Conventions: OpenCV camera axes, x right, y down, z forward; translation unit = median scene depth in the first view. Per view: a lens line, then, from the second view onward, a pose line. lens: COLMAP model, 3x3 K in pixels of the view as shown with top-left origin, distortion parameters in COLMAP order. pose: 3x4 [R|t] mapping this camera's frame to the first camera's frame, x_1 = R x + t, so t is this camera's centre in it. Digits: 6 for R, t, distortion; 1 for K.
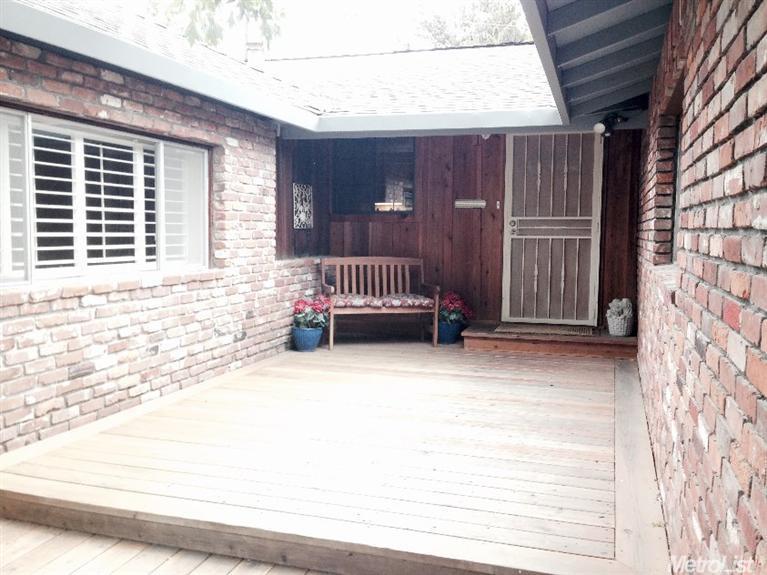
lens RADIAL K [[719.6, 0, 384.1], [0, 719.6, 287.4], [0, 0, 1]] dist [0.055099, 0.000000]
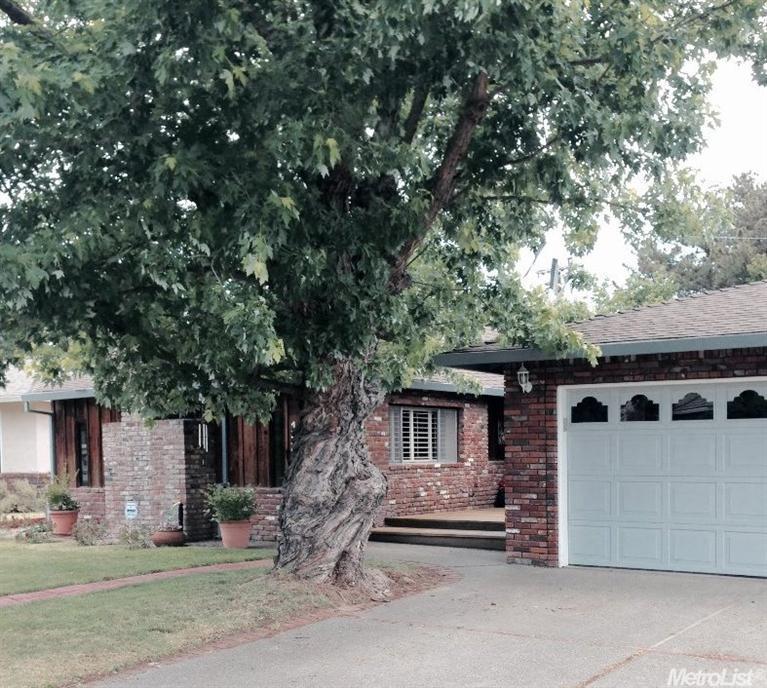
lens RADIAL K [[990.2, 0, 383.9], [0, 990.2, 344.1], [0, 0, 1]] dist [-0.009959, 0.000000]
pose [[0.960861, -0.045582, -0.273254, 0.426053], [-0.006559, 0.982351, -0.186933, 0.203658], [0.276952, 0.181409, 0.943604, -2.191925]]
